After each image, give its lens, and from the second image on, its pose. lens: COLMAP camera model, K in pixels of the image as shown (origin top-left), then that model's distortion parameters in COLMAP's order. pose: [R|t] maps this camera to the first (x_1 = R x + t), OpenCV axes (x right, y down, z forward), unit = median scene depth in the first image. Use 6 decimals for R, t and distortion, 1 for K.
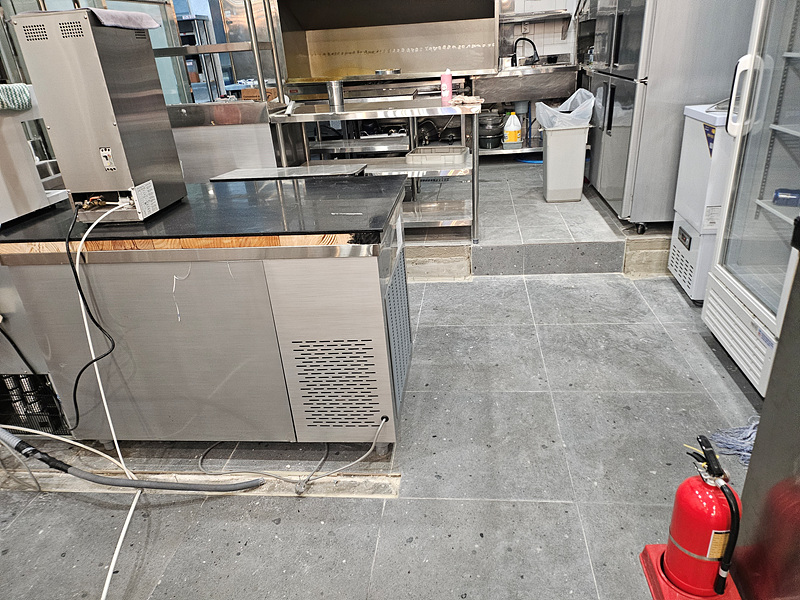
lens RADIAL K [[559.0, 0, 410.1], [0, 559.0, 307.1], [0, 0, 1]] dist [0.084610, -0.080628]
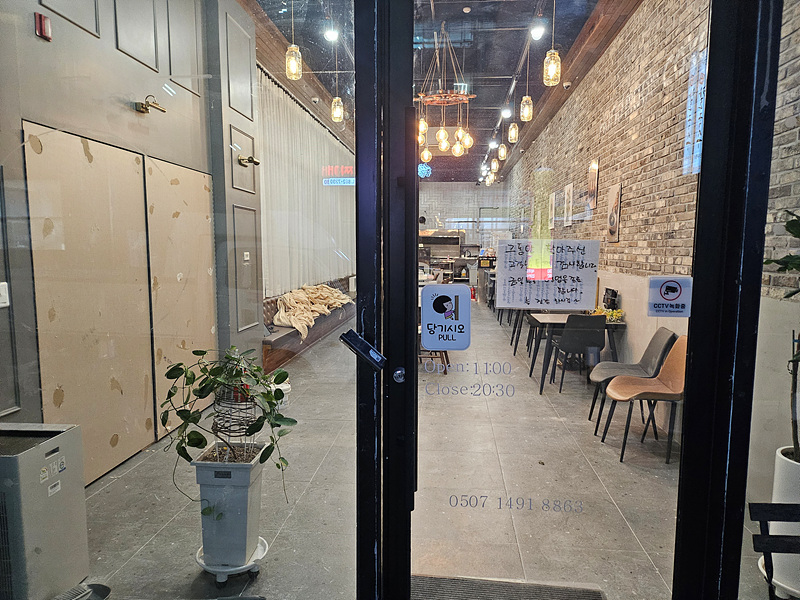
lens RADIAL K [[559.0, 0, 410.1], [0, 559.0, 307.1], [0, 0, 1]] dist [0.084610, -0.080628]
pose [[0.997135, 0.070903, 0.026337, -0.430965], [-0.058089, 0.940885, -0.333709, 1.995260], [-0.048441, 0.331223, 0.942308, -4.114584]]
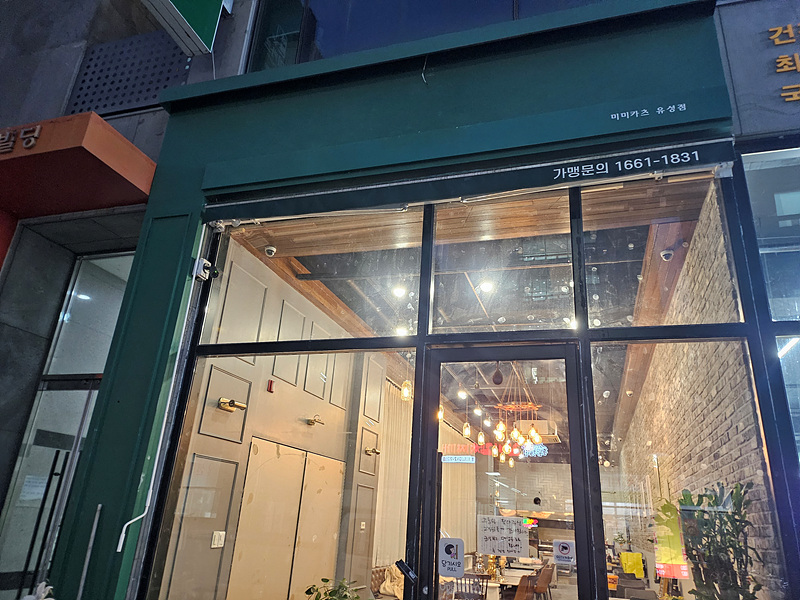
lens RADIAL K [[559.0, 0, 410.1], [0, 559.0, 307.1], [0, 0, 1]] dist [0.084610, -0.080628]
pose [[0.973331, 0.044805, -0.224987, -0.244254], [-0.193838, 0.685156, -0.702131, 2.251779], [0.122692, 0.727017, 0.675568, -4.648684]]
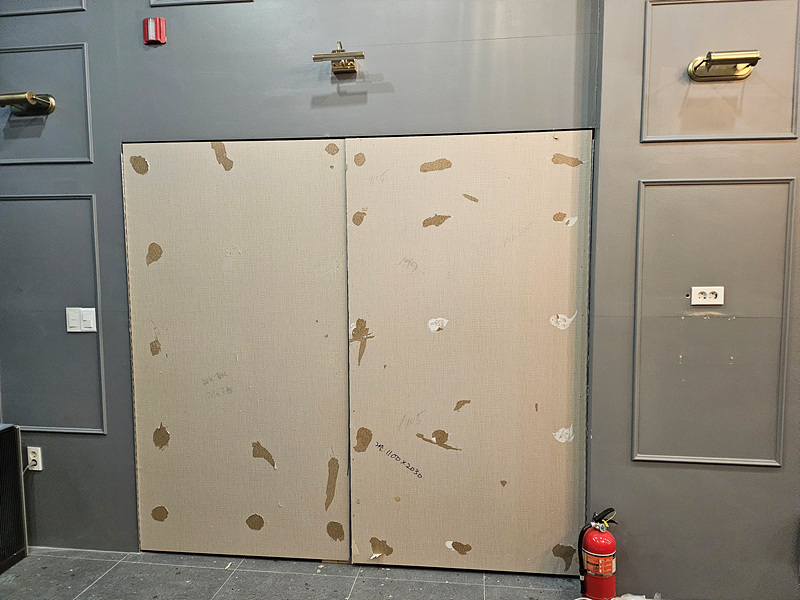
lens RADIAL K [[559.0, 0, 410.1], [0, 559.0, 307.1], [0, 0, 1]] dist [0.084610, -0.080628]
pose [[-0.028262, 0.151849, -0.988000, -0.155371], [-0.426275, 0.892185, 0.149316, 1.361034], [0.904152, 0.425380, 0.039515, -2.870847]]
